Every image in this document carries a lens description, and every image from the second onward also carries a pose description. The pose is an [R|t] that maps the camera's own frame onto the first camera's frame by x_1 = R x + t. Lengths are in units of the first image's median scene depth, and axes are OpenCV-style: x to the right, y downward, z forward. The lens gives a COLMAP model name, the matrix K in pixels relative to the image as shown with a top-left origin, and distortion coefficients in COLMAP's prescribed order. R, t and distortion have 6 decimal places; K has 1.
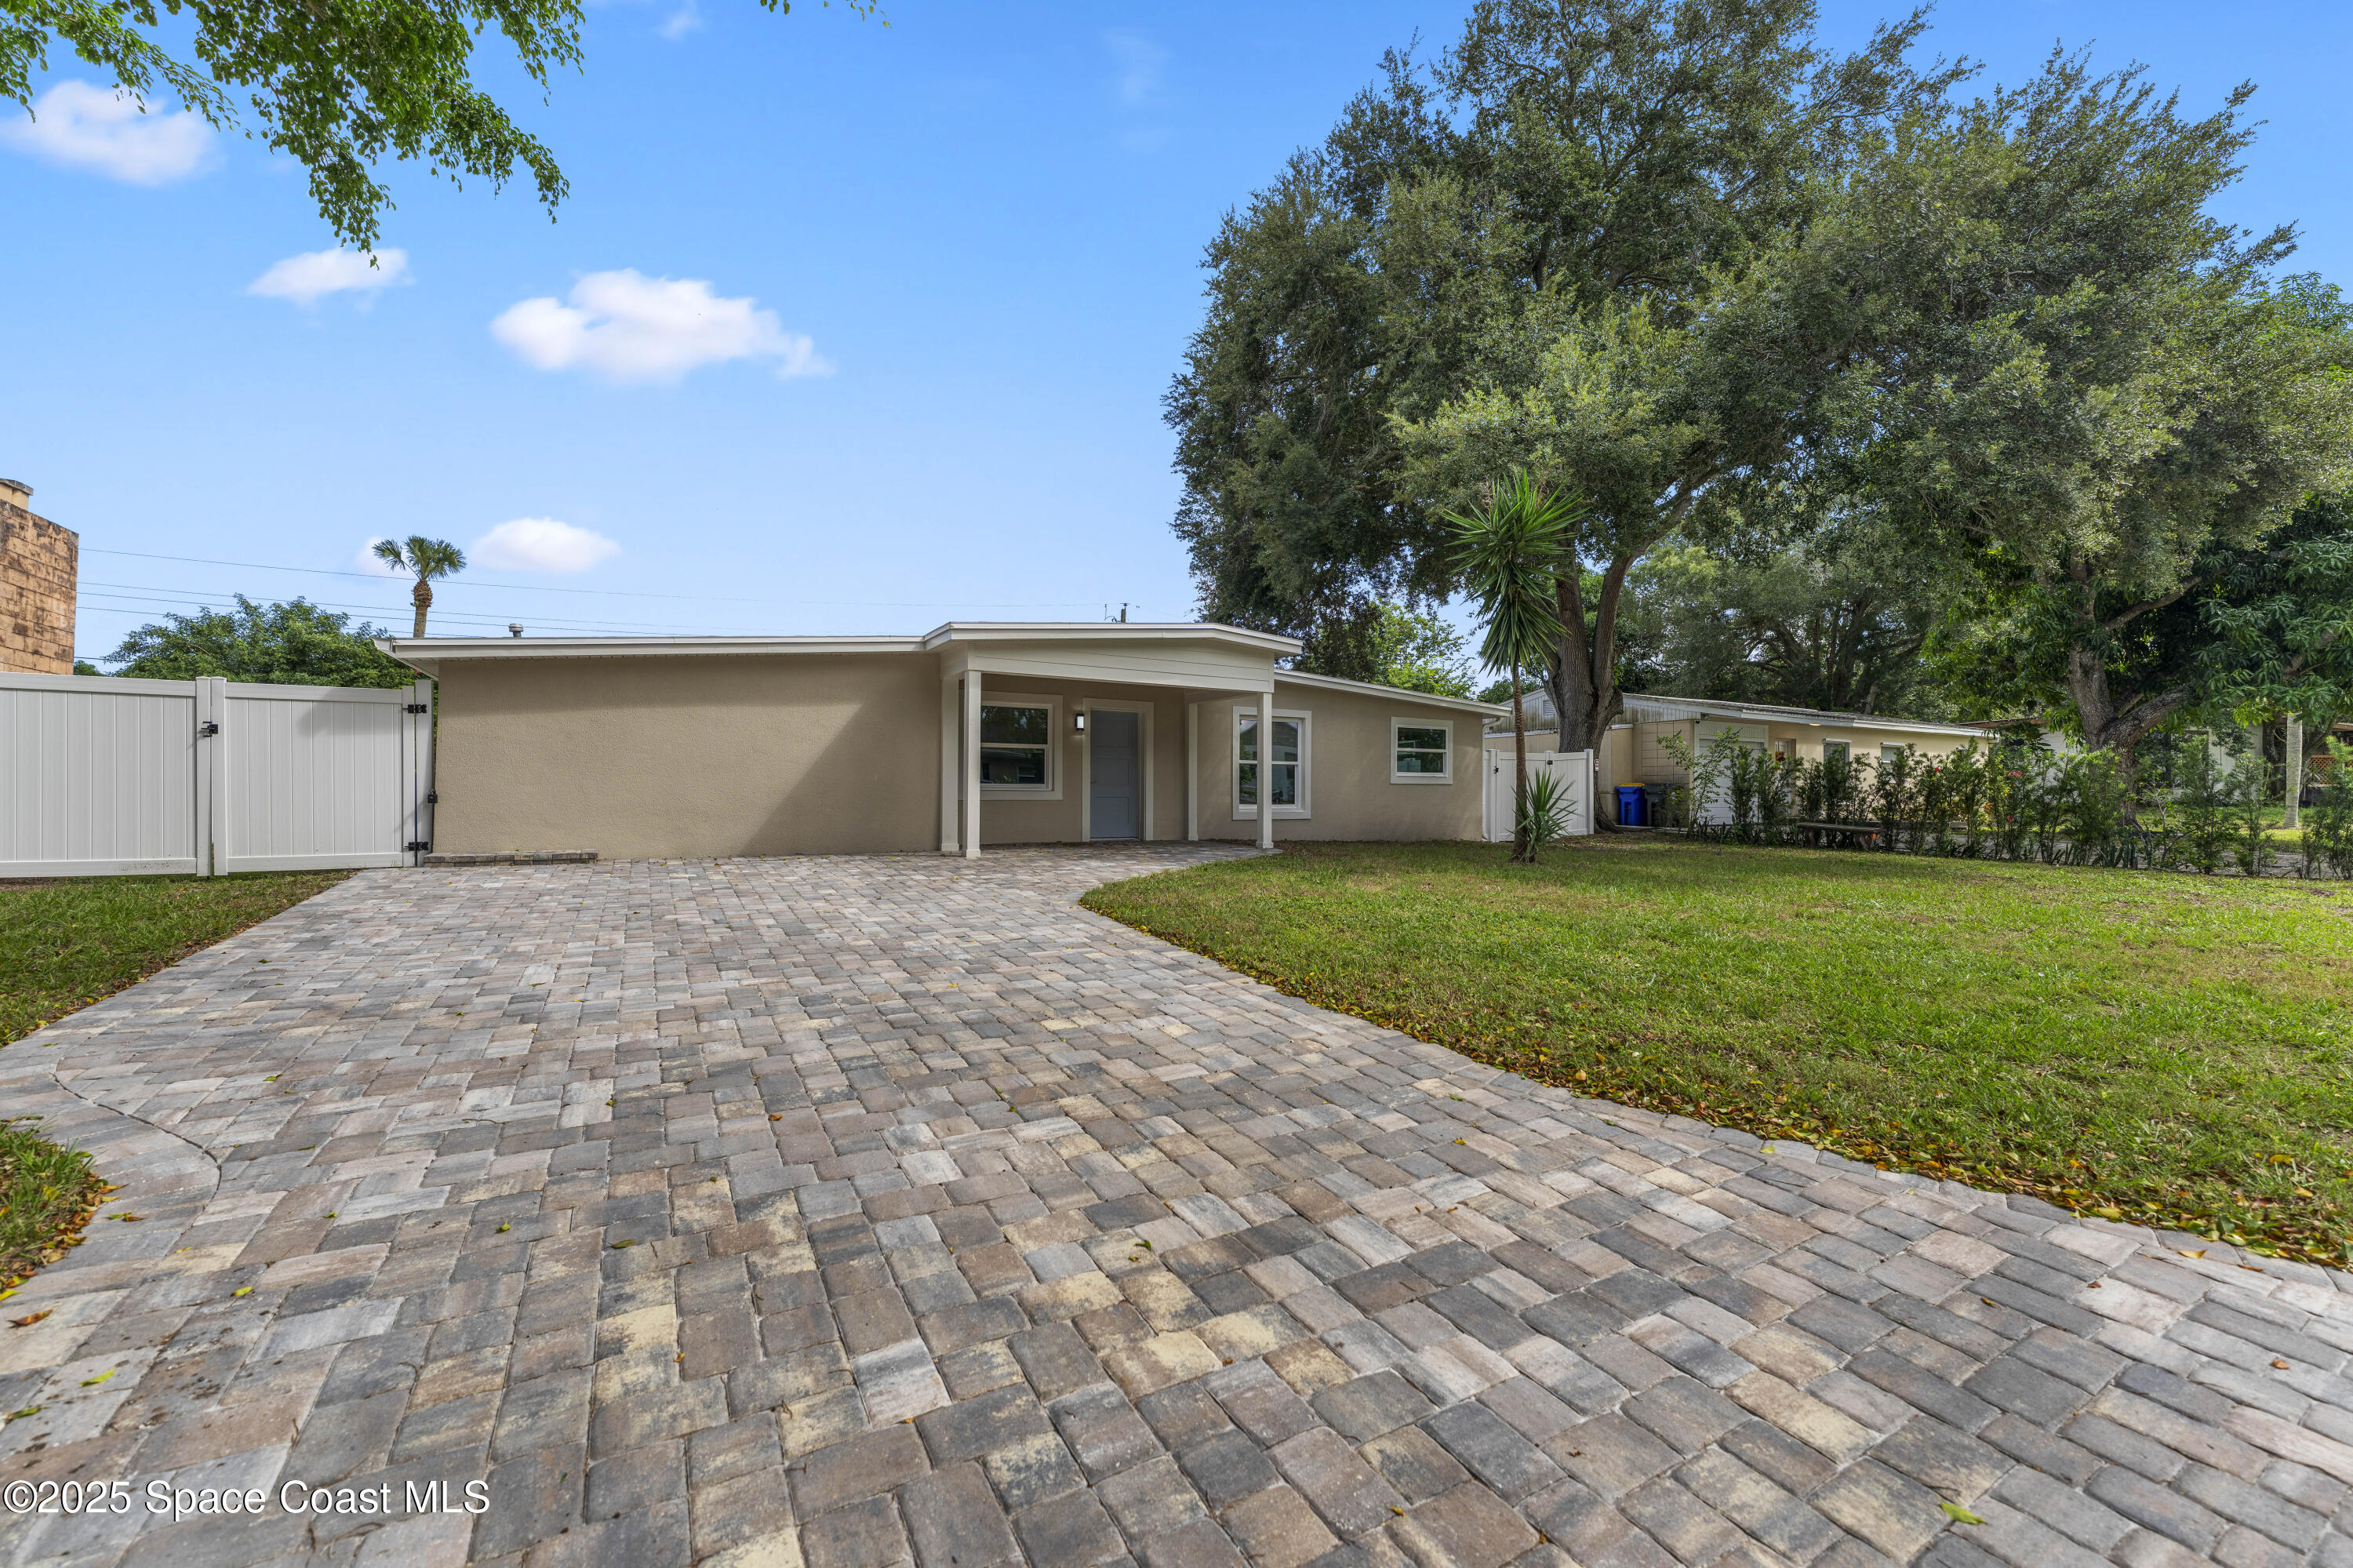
lens RADIAL K [[938.8, 0, 1174.4], [0, 938.8, 790.1], [0, 0, 1]] dist [0.003483, -0.000010]
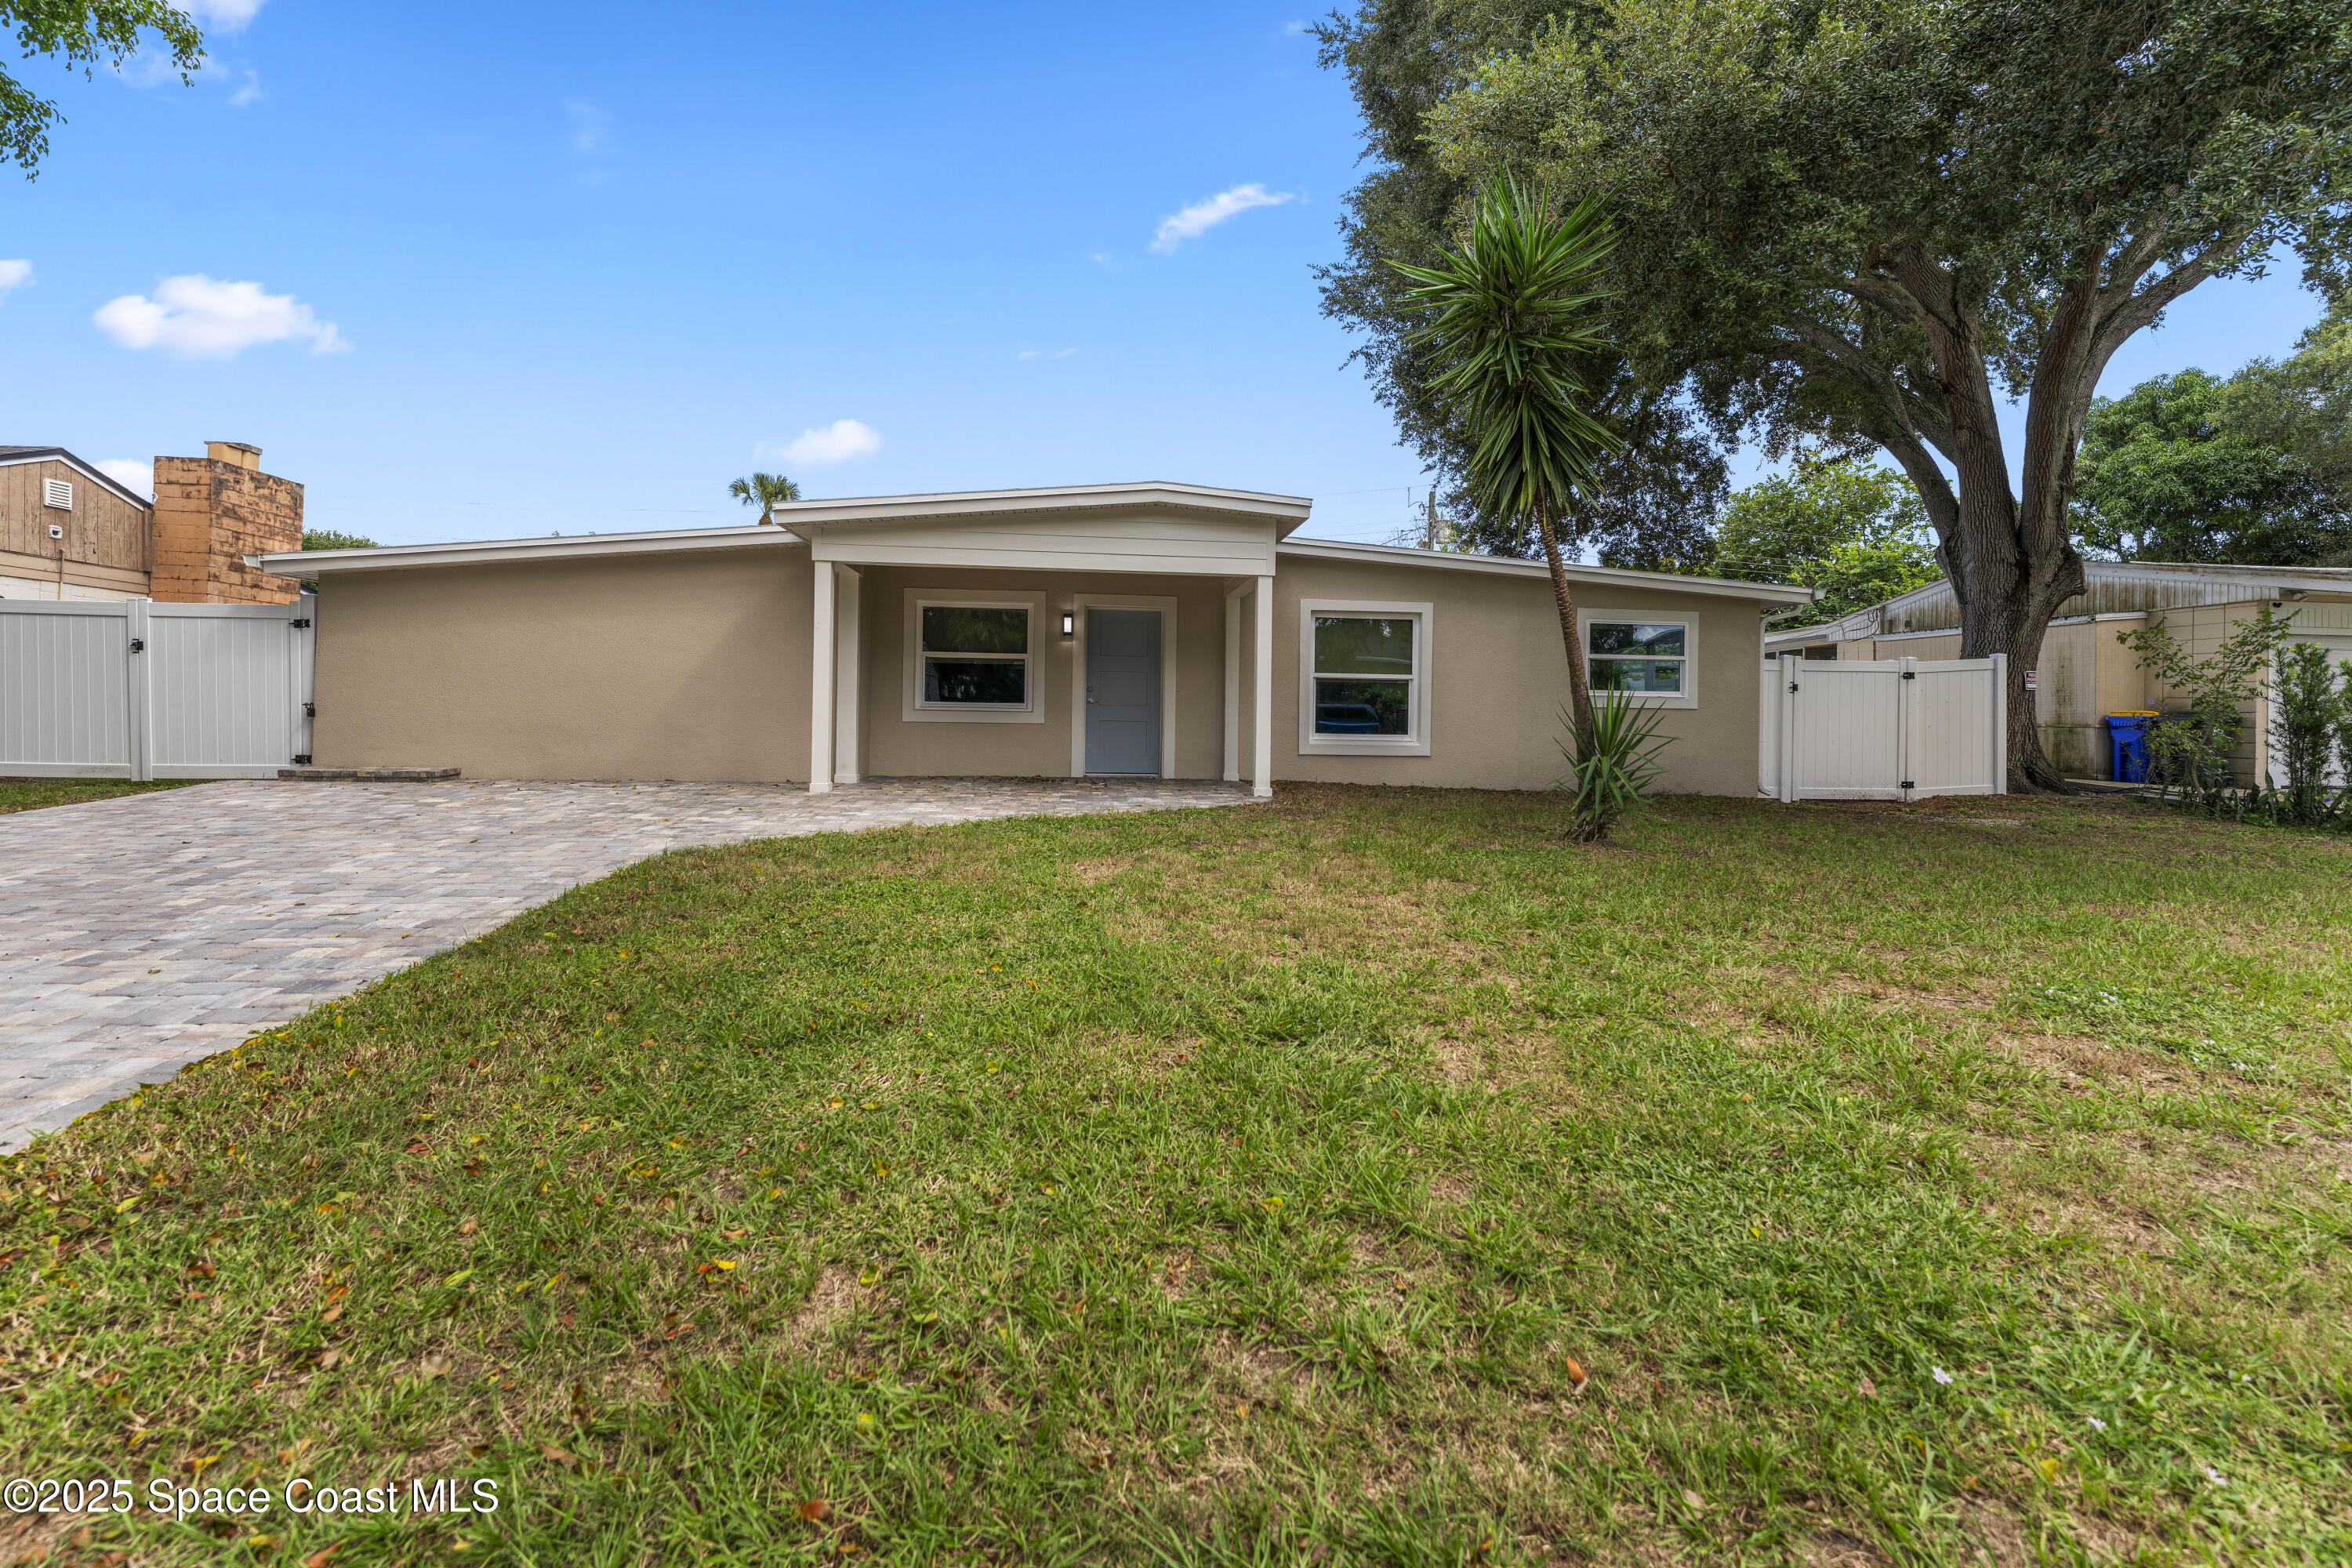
lens RADIAL K [[1051.4, 0, 1189.0], [0, 1051.4, 704.5], [0, 0, 1]] dist [-0.001506, -0.000073]
pose [[0.912532, 0.007166, -0.408943, 0.392364], [-0.010548, 0.999926, -0.006016, -0.001727], [0.408870, 0.009803, 0.912540, 0.267817]]
